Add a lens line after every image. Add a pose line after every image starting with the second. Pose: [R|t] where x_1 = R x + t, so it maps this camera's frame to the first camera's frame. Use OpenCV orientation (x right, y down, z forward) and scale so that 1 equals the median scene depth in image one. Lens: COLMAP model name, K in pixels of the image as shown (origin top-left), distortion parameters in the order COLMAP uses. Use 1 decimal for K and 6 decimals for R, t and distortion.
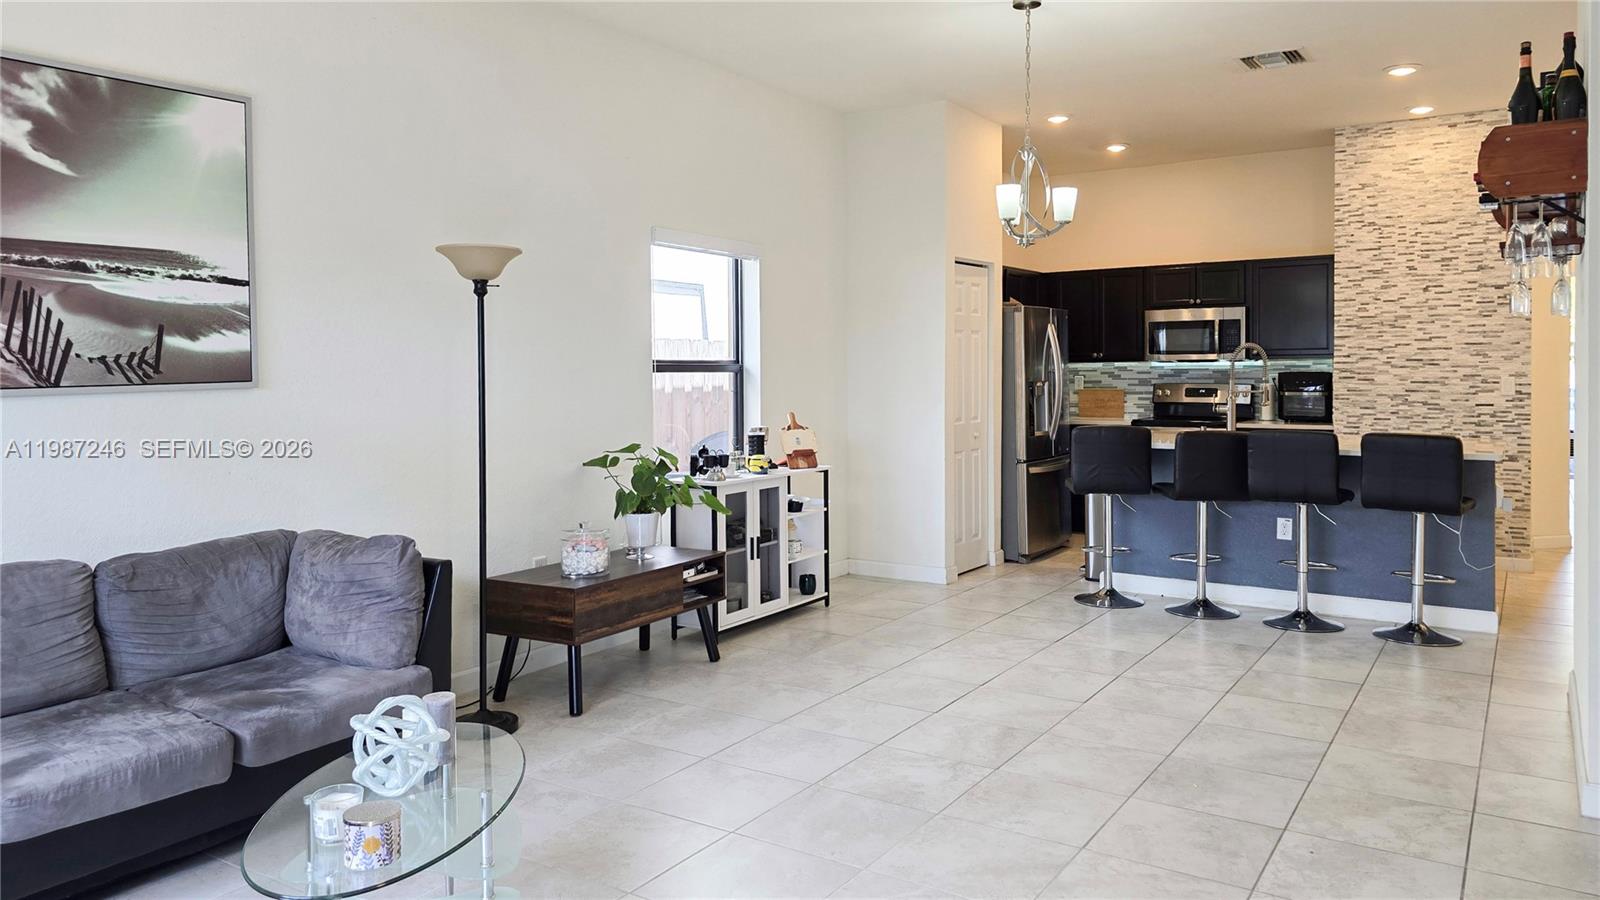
lens RADIAL K [[1110.2, 0, 785.3], [0, 1110.2, 386.2], [0, 0, 1]] dist [0.057295, -0.052434]
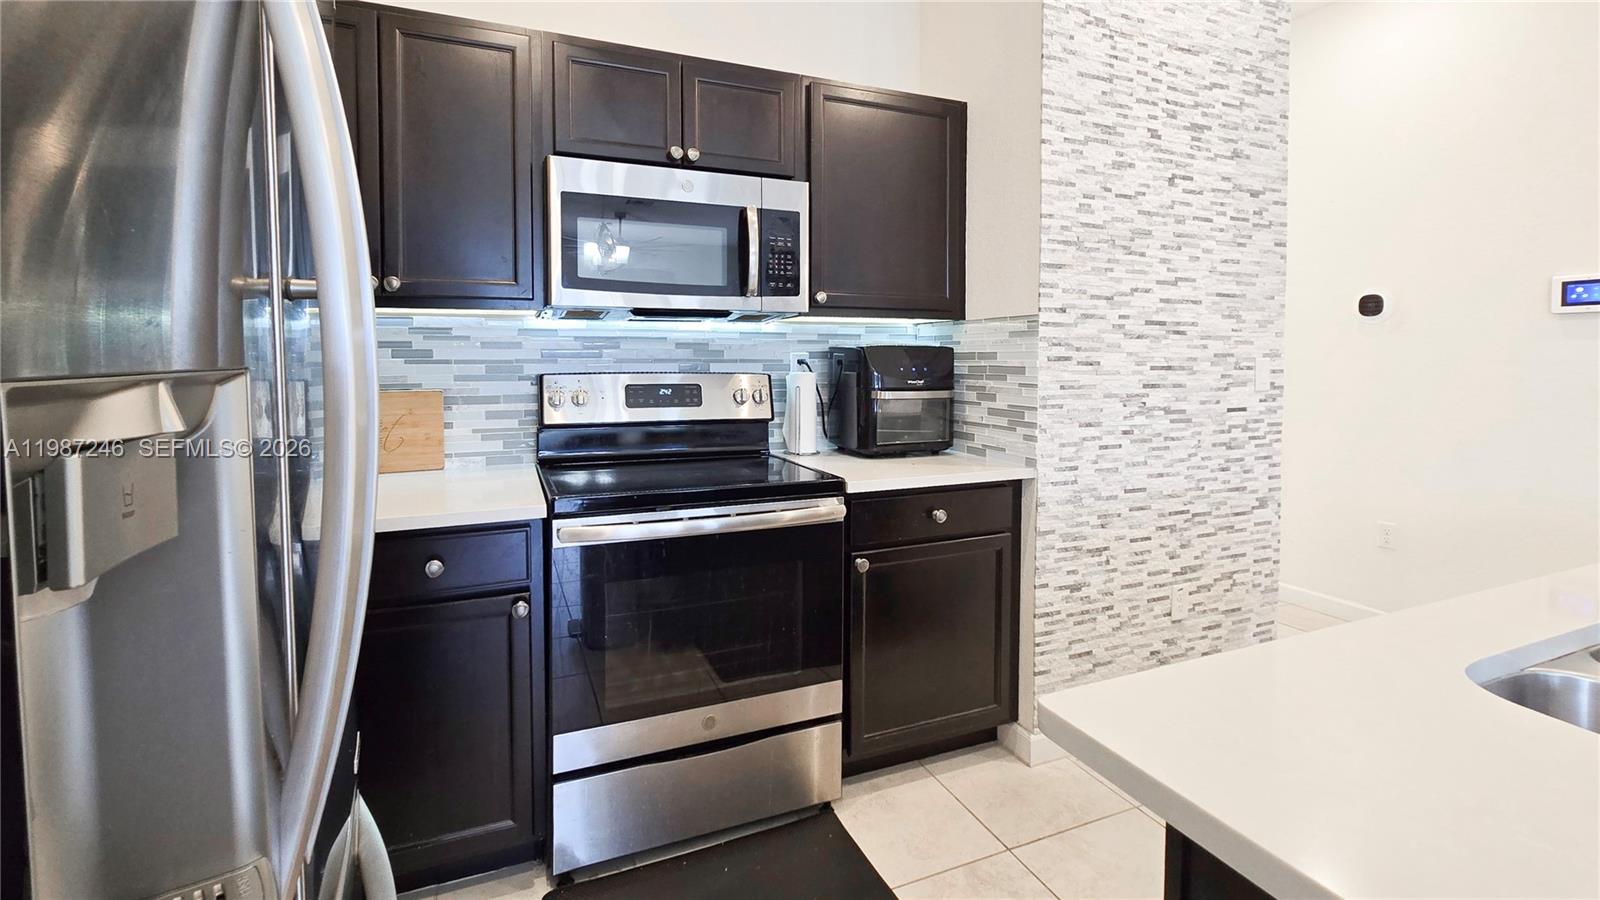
lens RADIAL K [[688.6, 0, 795.1], [0, 688.6, 374.1], [0, 0, 1]] dist [-0.004425, 0.001848]
pose [[0.540322, -0.012129, 0.841371, 0.281221], [0.006570, 0.999926, 0.010195, -0.006317], [-0.841433, 0.000019, 0.540362, 1.233525]]
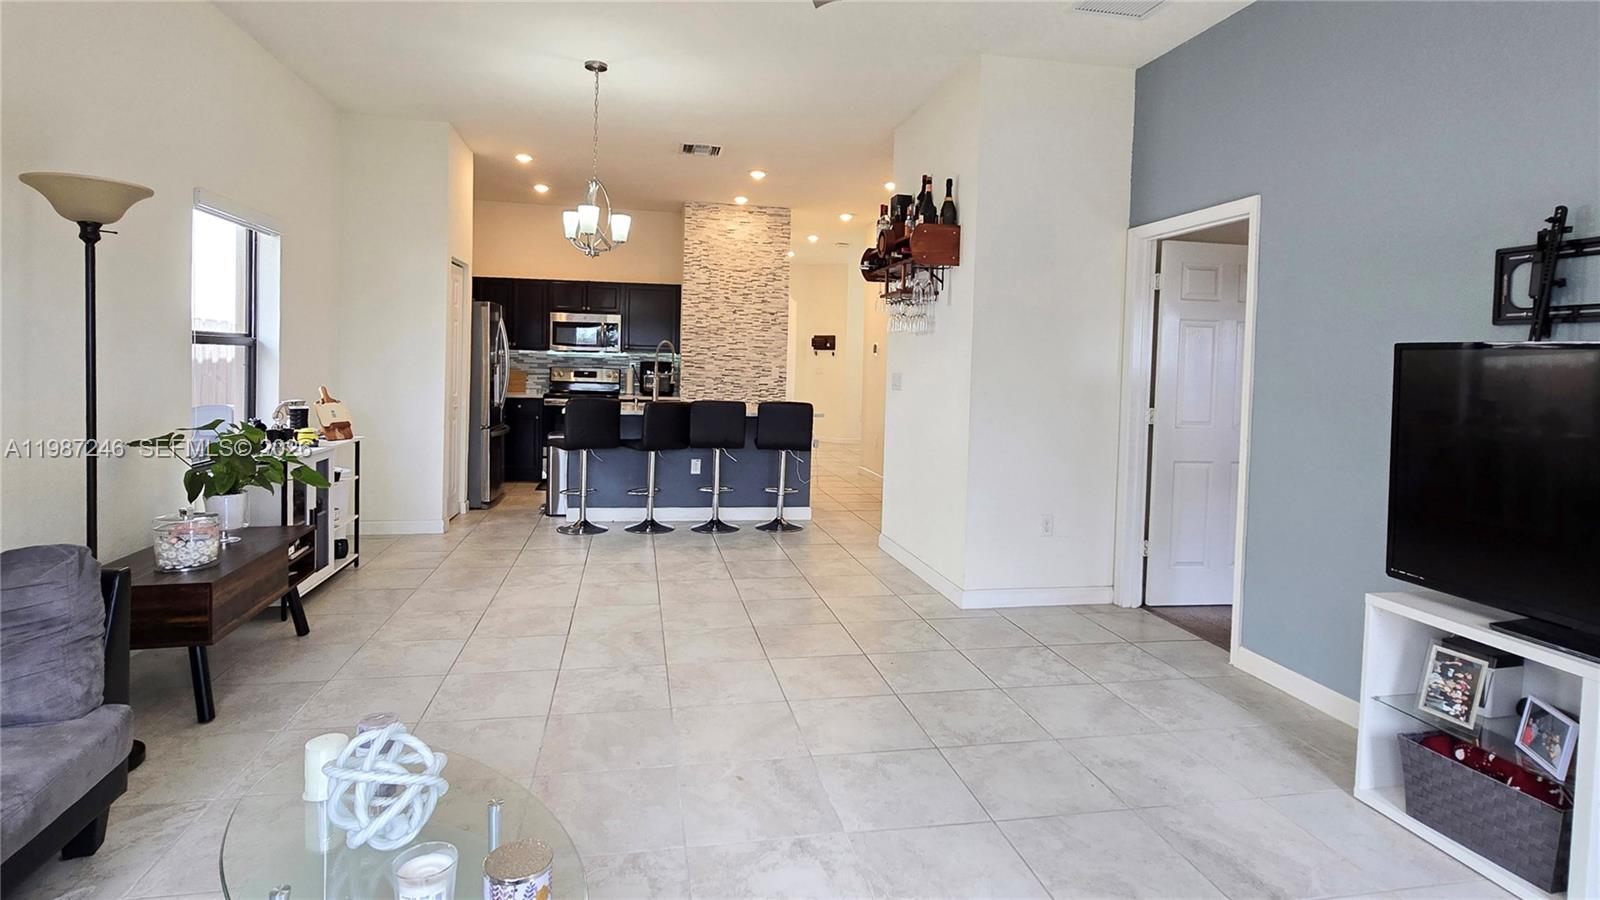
lens RADIAL K [[805.4, 0, 810.8], [0, 805.4, 385.2], [0, 0, 1]] dist [0.001197, -0.003220]
pose [[0.707563, 0.006123, 0.706624, -0.206652], [-0.019362, 0.999755, 0.010725, 0.004743], [-0.706385, -0.021271, 0.707508, 0.137964]]
